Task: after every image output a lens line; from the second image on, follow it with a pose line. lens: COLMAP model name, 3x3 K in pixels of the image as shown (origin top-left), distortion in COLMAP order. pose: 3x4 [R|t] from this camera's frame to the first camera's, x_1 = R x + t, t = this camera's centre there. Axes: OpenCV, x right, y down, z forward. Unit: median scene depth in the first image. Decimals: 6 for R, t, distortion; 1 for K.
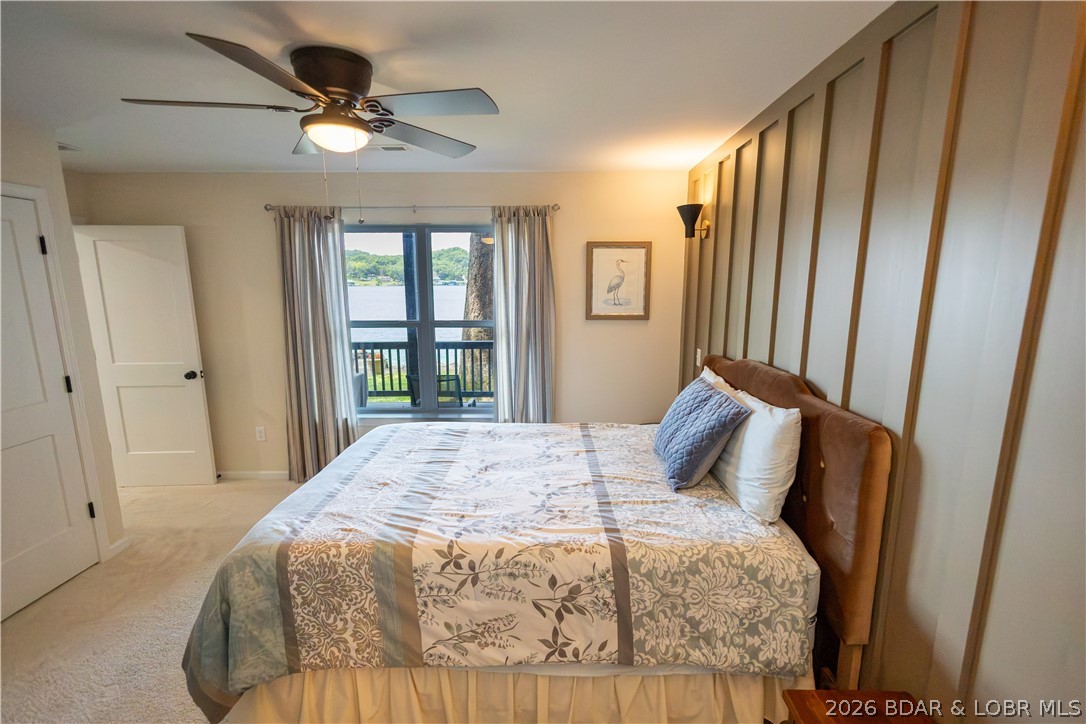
lens RADIAL K [[502.0, 0, 543.0], [0, 502.0, 362.0], [0, 0, 1]] dist [0.002659, -0.000399]
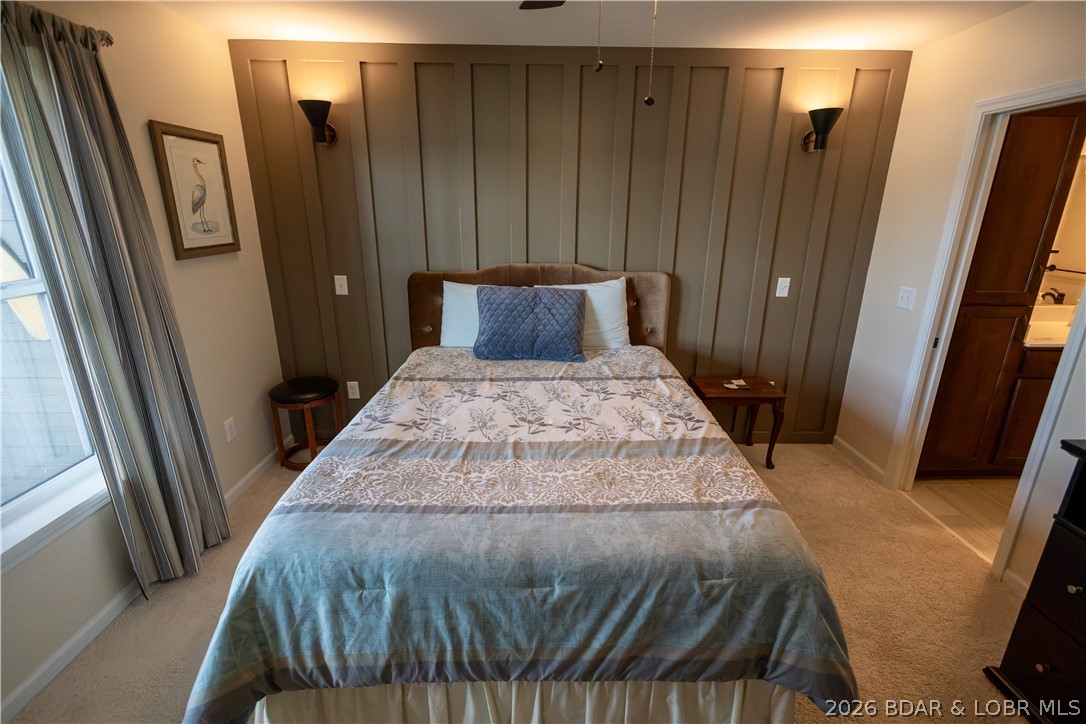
lens RADIAL K [[494.9, 0, 554.7], [0, 494.9, 362.4], [0, 0, 1]] dist [0.004296, -0.000424]
pose [[-0.039501, -0.304245, 0.951775, -0.794638], [0.147030, 0.940380, 0.306705, -0.126424], [-0.988343, 0.152055, 0.007587, 0.849239]]
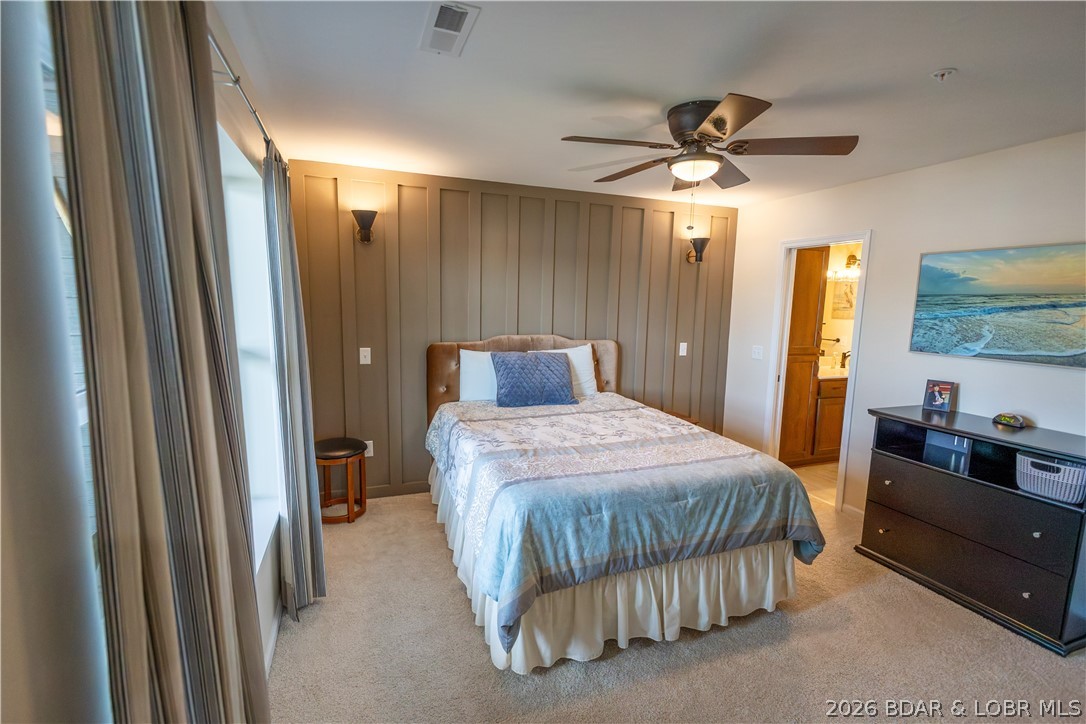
lens RADIAL K [[493.0, 0, 547.8], [0, 493.0, 365.5], [0, 0, 1]] dist [0.002723, -0.002018]
pose [[-0.378369, -0.134327, 0.915857, -1.053740], [0.121690, 0.973609, 0.193071, -0.190020], [-0.917621, 0.184503, -0.352038, 1.357108]]
